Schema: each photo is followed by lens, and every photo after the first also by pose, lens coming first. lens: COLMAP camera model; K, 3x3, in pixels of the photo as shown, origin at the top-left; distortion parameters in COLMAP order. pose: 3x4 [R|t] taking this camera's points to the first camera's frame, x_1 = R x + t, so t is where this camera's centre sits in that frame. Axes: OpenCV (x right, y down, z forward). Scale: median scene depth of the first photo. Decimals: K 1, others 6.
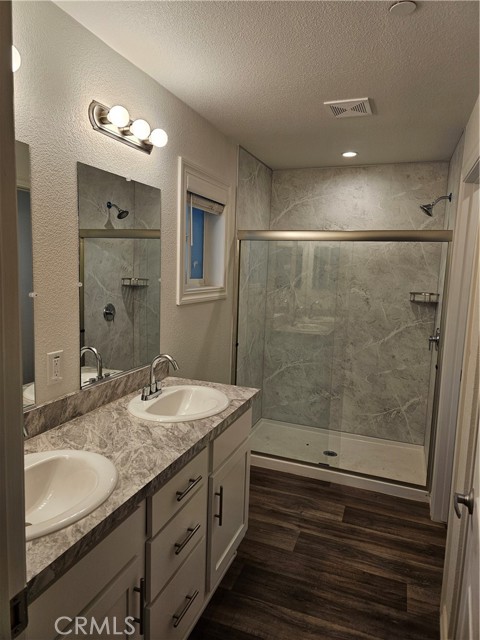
lens RADIAL K [[424.7, 0, 243.1], [0, 424.7, 322.0], [0, 0, 1]] dist [0.070933, -0.069326]
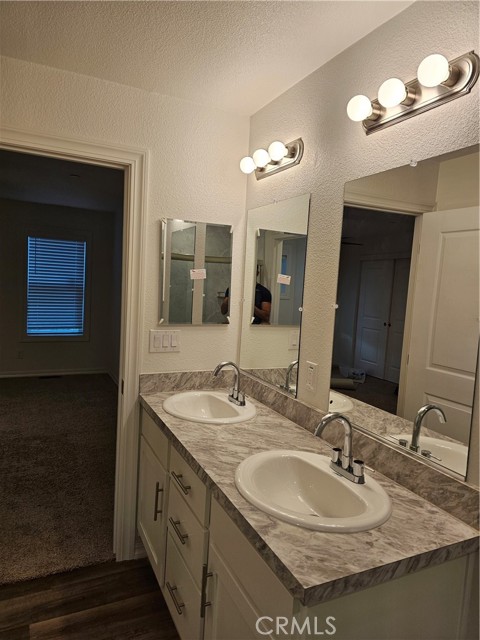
lens RADIAL K [[424.7, 0, 244.0], [0, 424.7, 320.7], [0, 0, 1]] dist [0.070933, -0.069326]
pose [[-0.685963, -0.015227, -0.727477, 0.490739], [-0.176084, 0.973539, 0.145658, -0.166001], [0.706010, 0.228013, -0.670493, 1.572483]]
